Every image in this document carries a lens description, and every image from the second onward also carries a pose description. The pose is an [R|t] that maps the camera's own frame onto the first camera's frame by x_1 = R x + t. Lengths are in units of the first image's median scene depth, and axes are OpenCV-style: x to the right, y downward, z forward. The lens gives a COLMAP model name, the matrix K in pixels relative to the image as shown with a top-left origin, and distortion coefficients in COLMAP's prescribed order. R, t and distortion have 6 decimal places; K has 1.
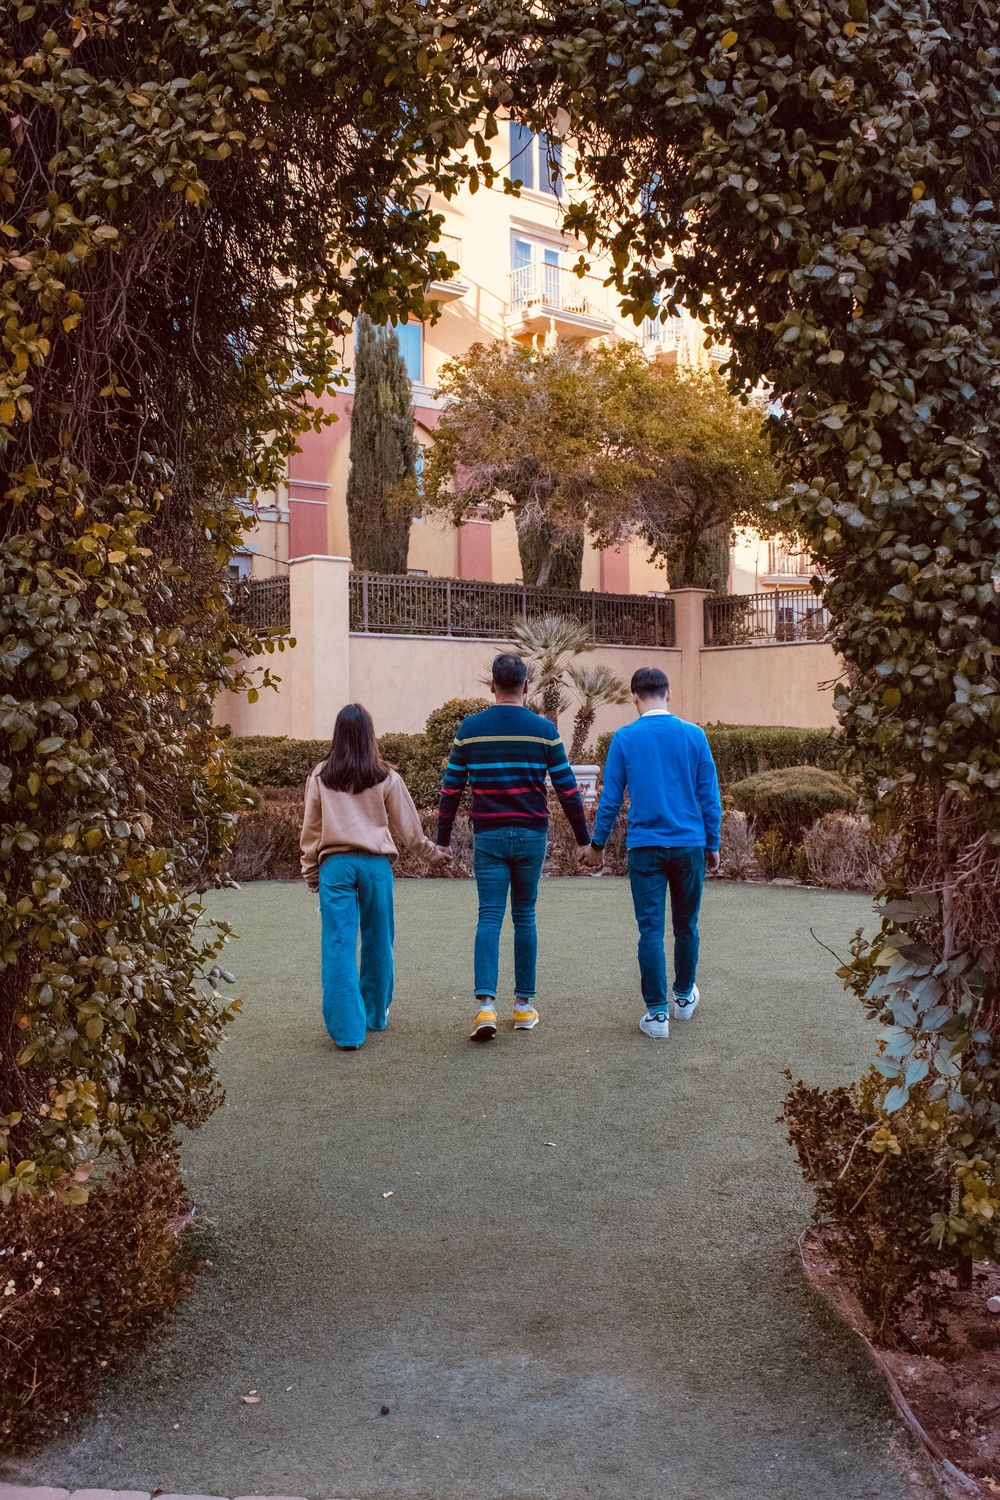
lens RADIAL K [[1391.9, 0, 486.5], [0, 1391.9, 750.7], [0, 0, 1]] dist [-0.103122, 0.000000]
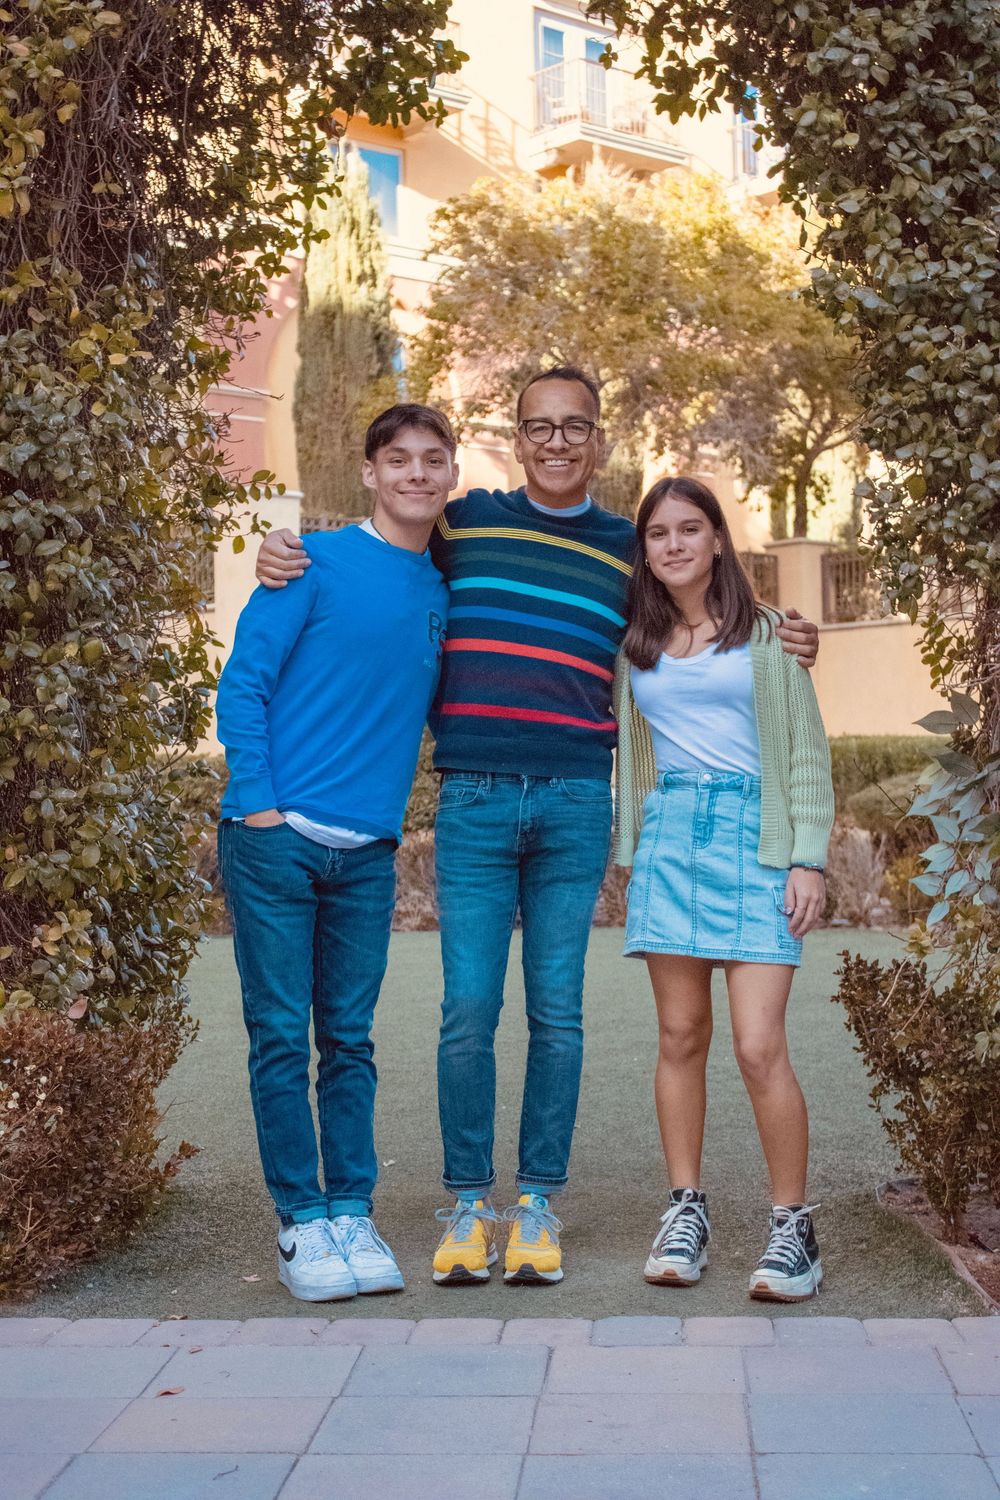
lens RADIAL K [[2145.5, 0, 500.2], [0, 2145.5, 754.5], [0, 0, 1]] dist [-0.030654, 0.000000]
pose [[0.999977, -0.006798, -0.000389, -0.003803], [0.006785, 0.999601, -0.027433, 0.187117], [0.000576, 0.027429, 0.999624, -0.506657]]
